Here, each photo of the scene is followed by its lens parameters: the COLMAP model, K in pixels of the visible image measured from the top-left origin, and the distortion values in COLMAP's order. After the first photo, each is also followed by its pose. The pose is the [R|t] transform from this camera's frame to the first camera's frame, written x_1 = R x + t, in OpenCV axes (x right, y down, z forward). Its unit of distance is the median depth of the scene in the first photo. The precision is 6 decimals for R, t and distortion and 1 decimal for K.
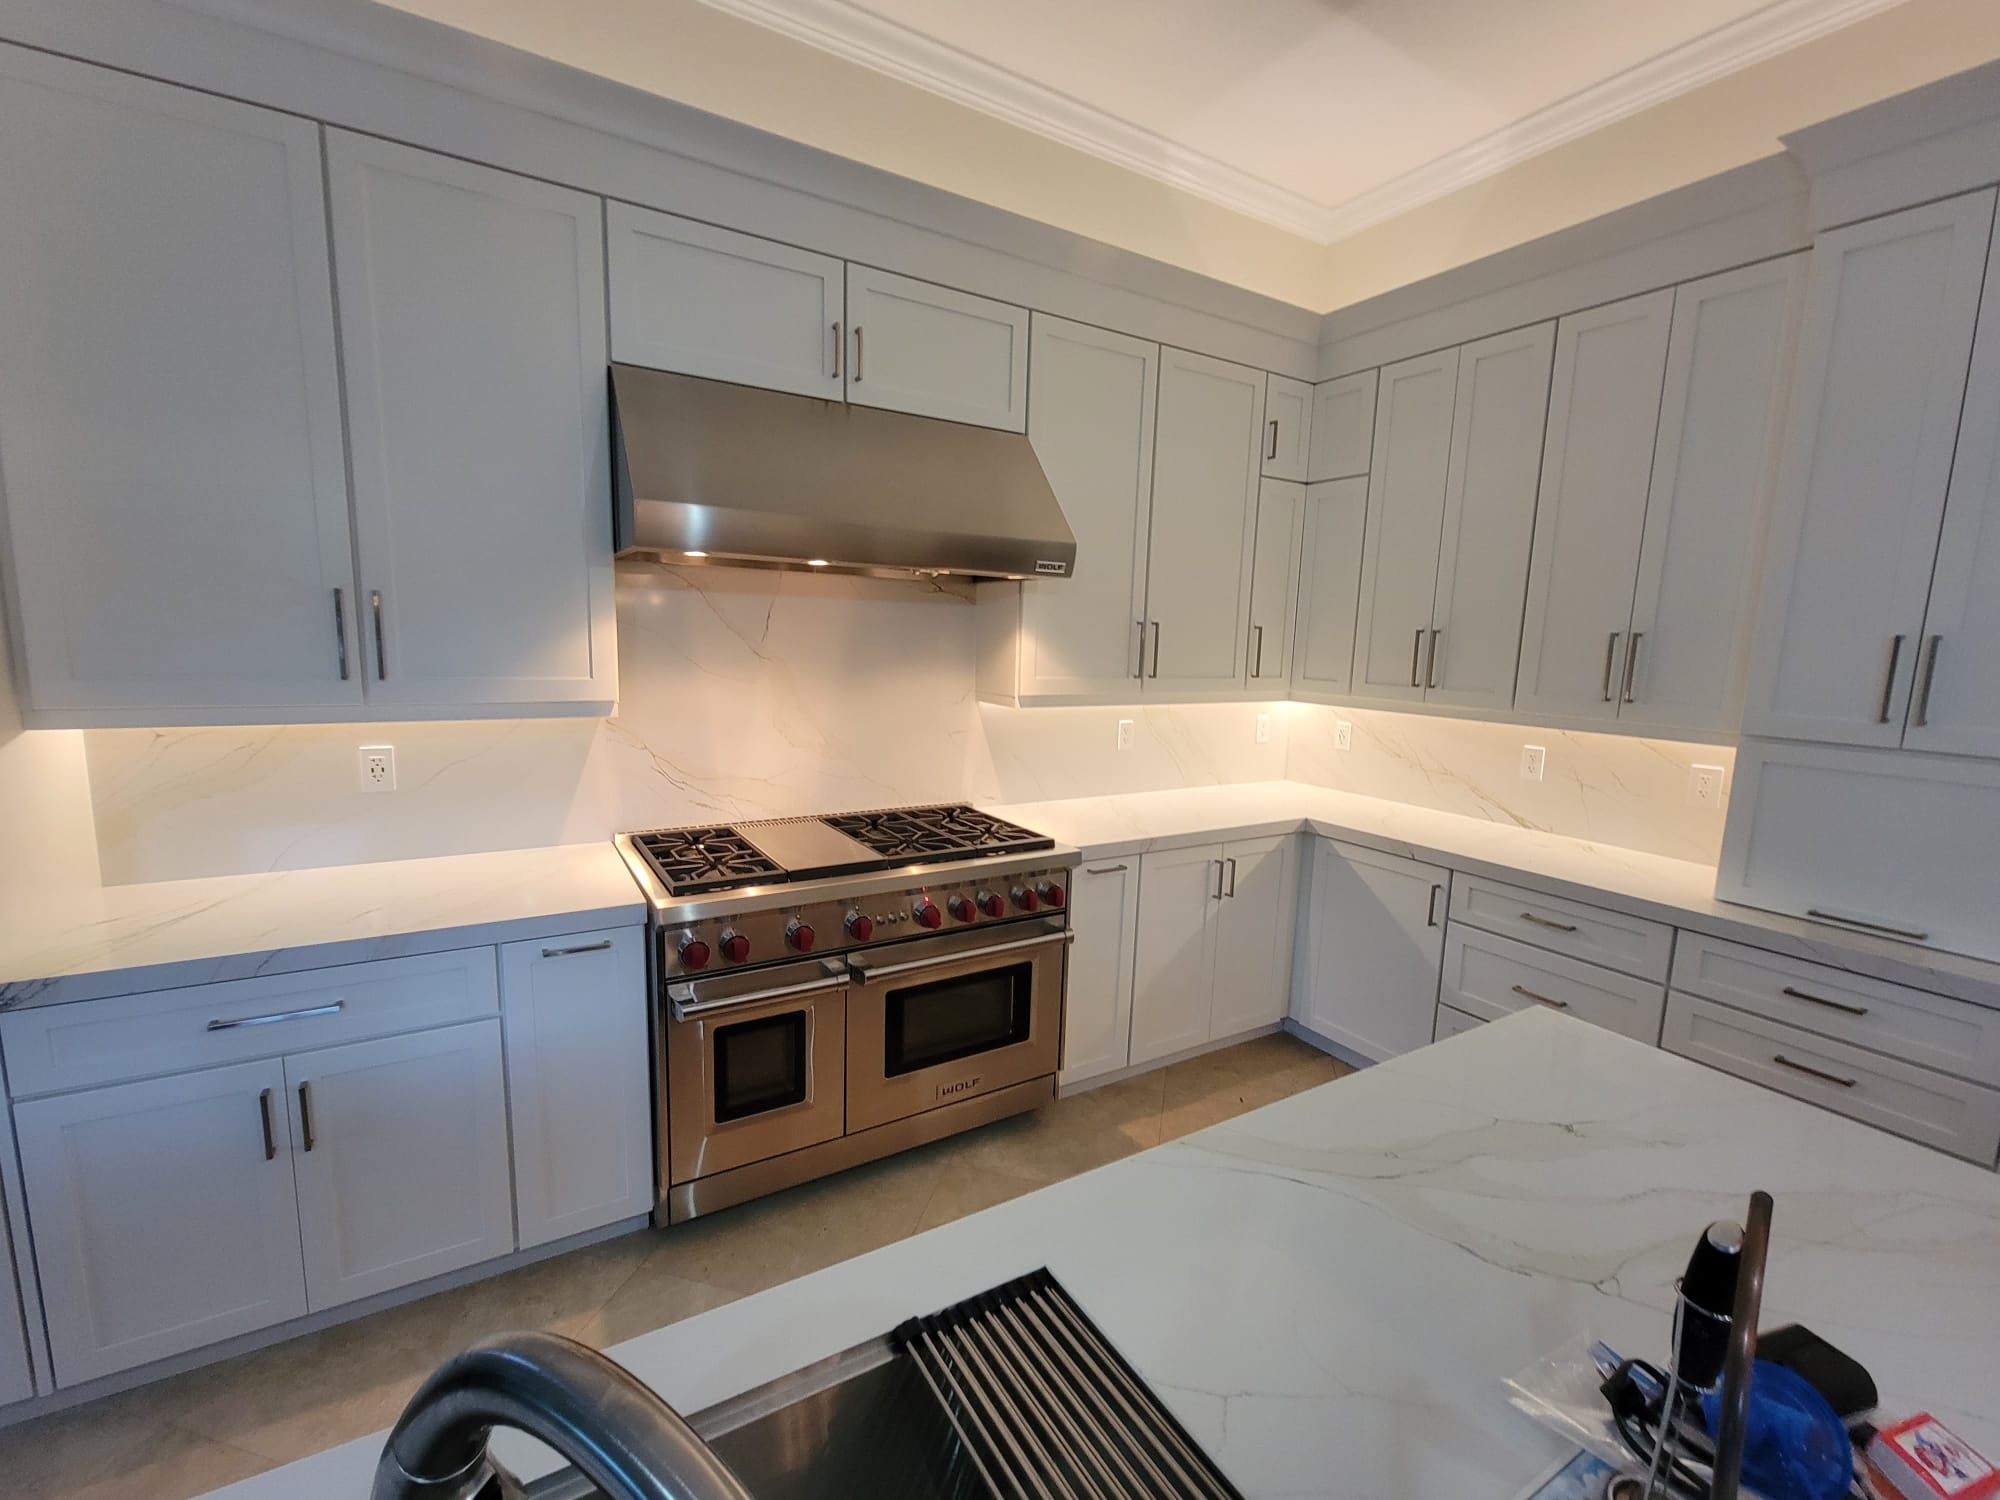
lens RADIAL K [[846.8, 0, 1000.0], [0, 846.8, 750.0], [0, 0, 1]] dist [-0.002274, -0.000624]
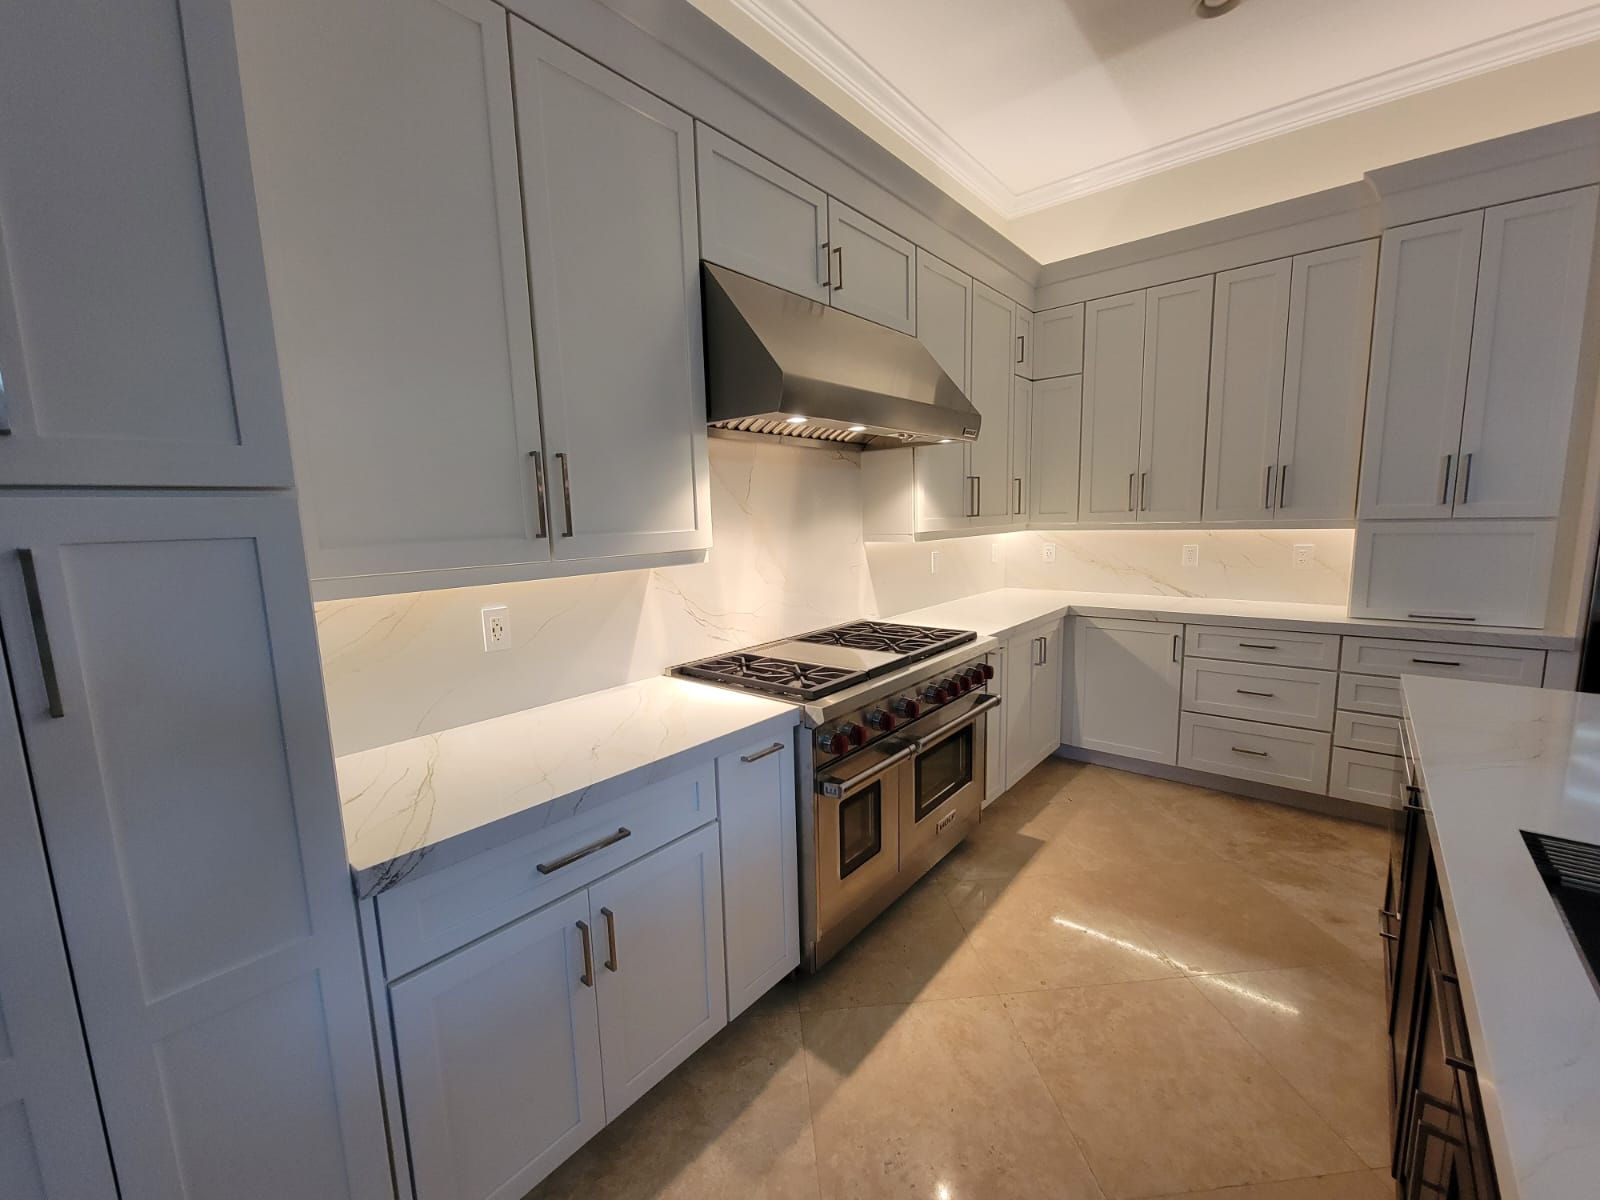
lens RADIAL K [[644.7, 0, 800.0], [0, 644.7, 600.0], [0, 0, 1]] dist [-0.003378, -0.000094]
pose [[0.946506, -0.099107, 0.307091, -0.545476], [0.100722, 0.994858, 0.010628, 0.014450], [-0.306565, 0.020871, 0.951621, 0.094963]]
